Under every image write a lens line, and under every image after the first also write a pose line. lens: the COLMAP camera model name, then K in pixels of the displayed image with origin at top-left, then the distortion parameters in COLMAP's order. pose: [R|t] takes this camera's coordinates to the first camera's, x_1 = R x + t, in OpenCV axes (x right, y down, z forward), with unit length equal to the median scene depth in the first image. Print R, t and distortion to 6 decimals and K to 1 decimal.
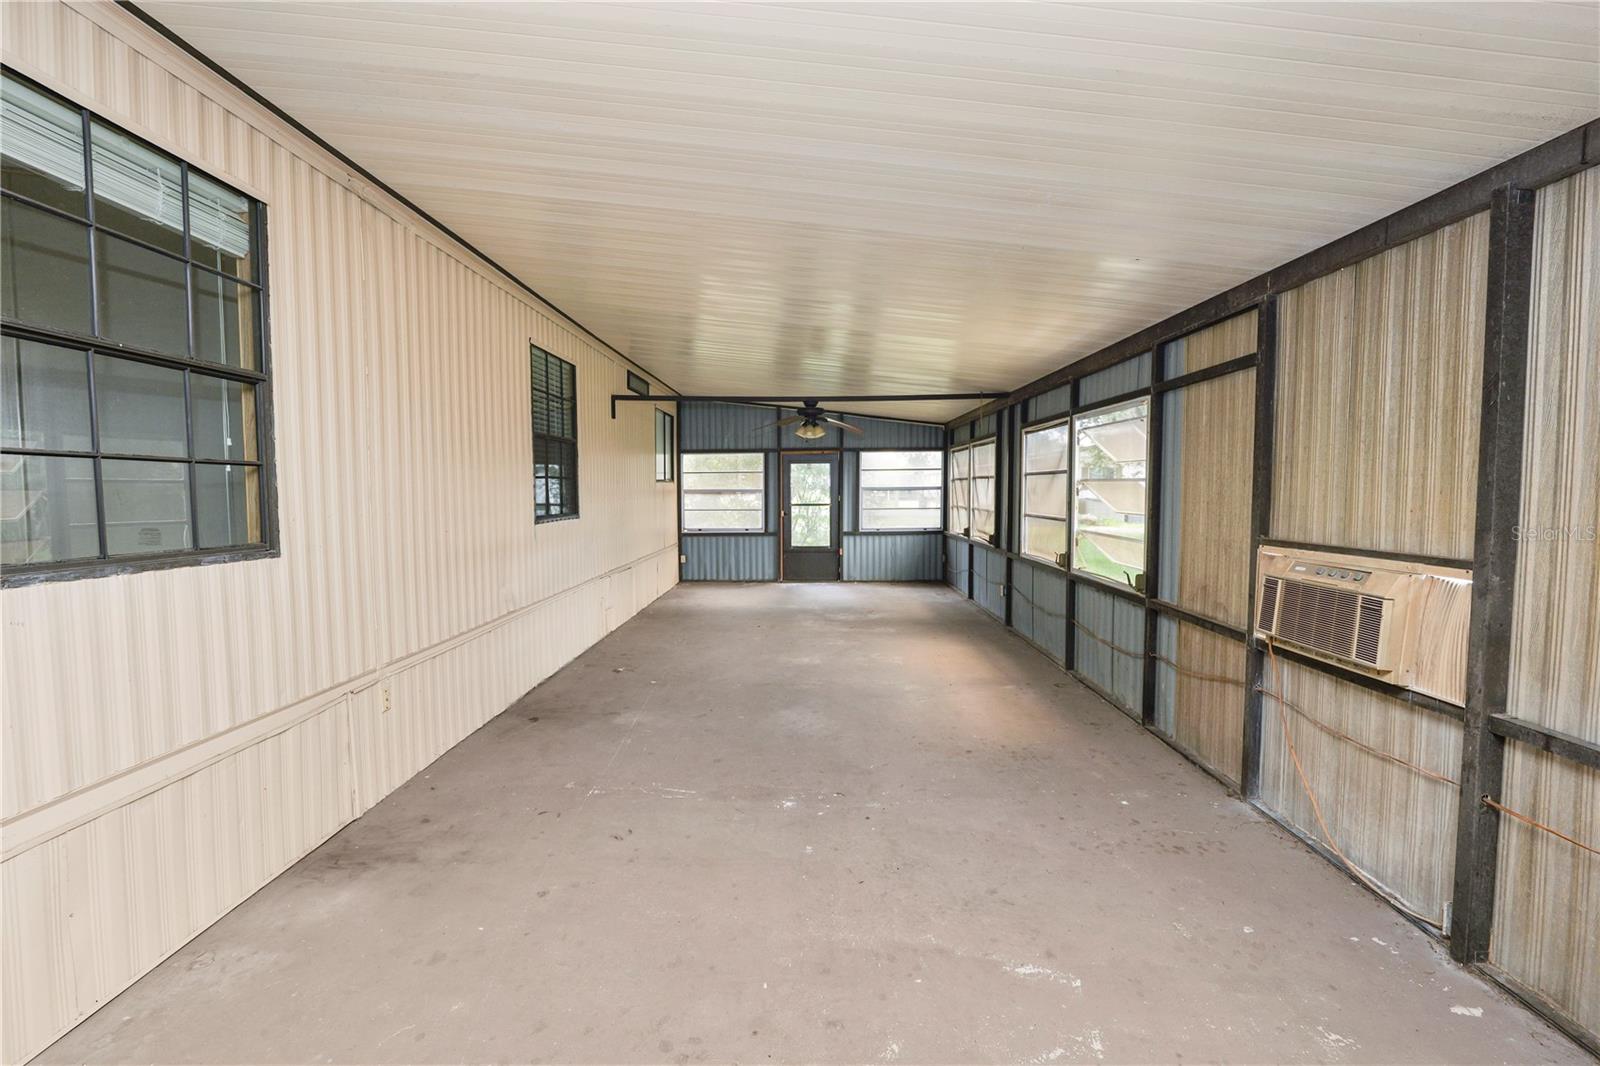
lens RADIAL K [[650.7, 0, 798.9], [0, 650.7, 528.3], [0, 0, 1]] dist [-0.013986, 0.001333]
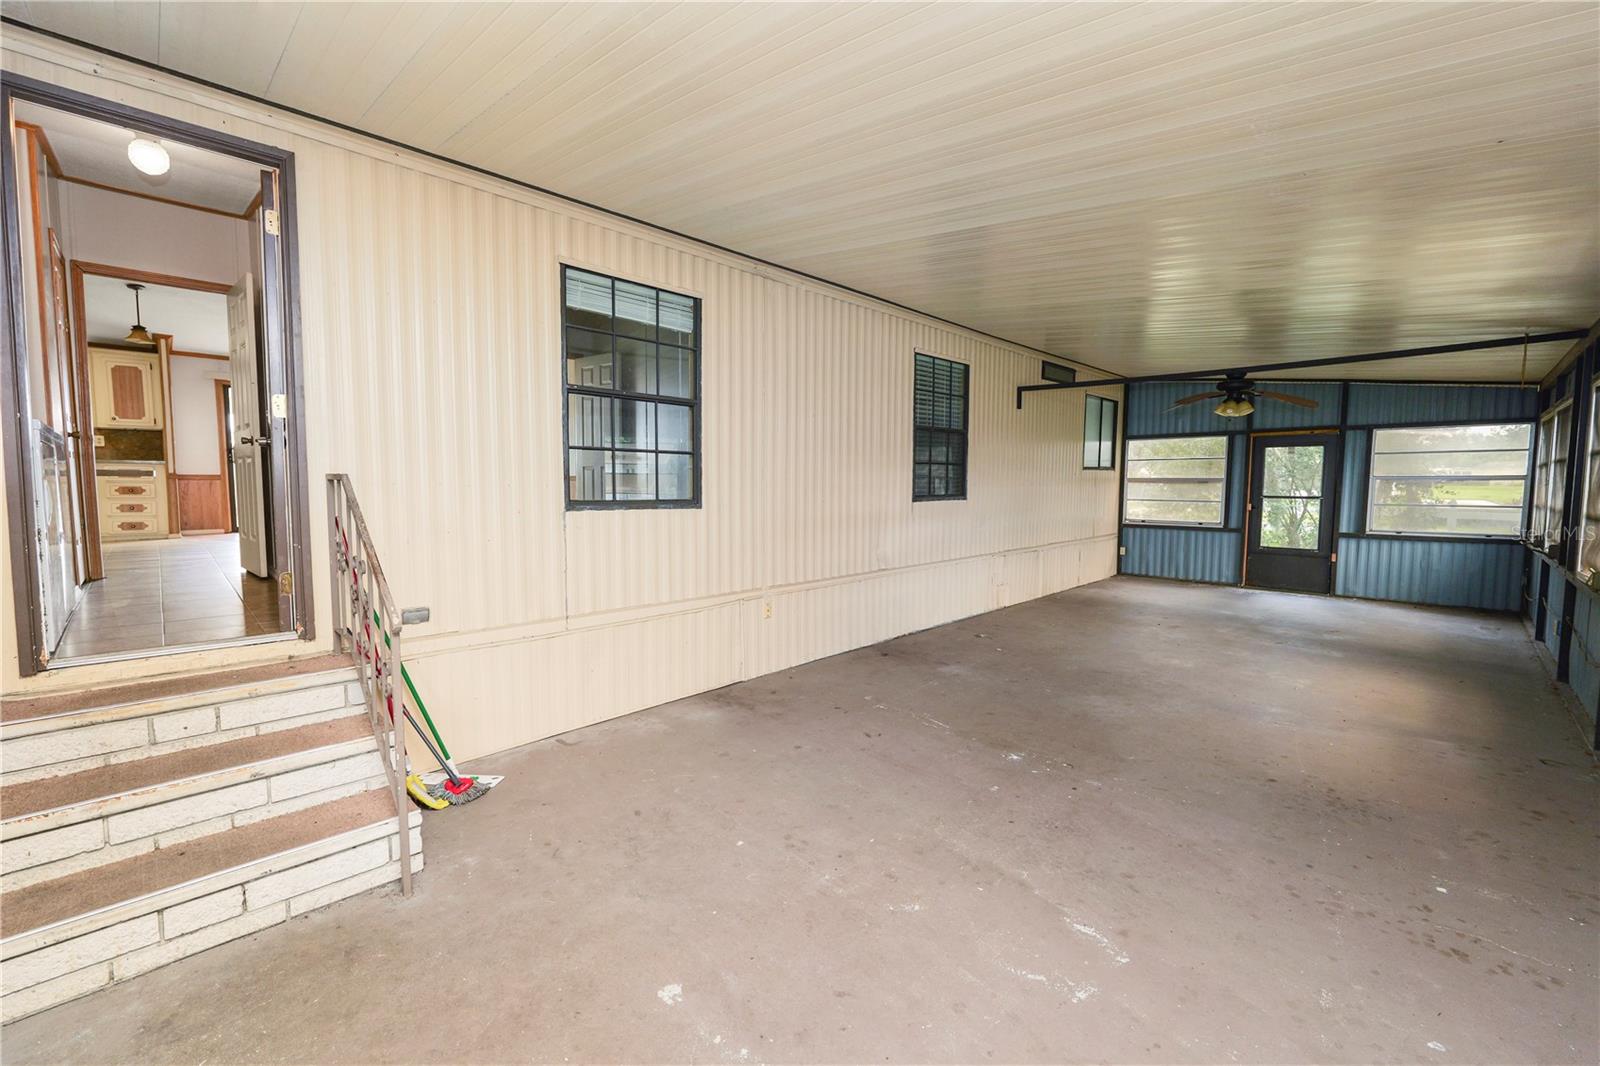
lens RADIAL K [[650.7, 0, 798.9], [0, 650.7, 528.3], [0, 0, 1]] dist [-0.013986, 0.001333]
pose [[0.720843, 0.057592, -0.690701, 0.255126], [-0.049287, 0.998278, 0.031800, 0.013925], [0.691343, 0.011120, 0.722441, -0.022755]]
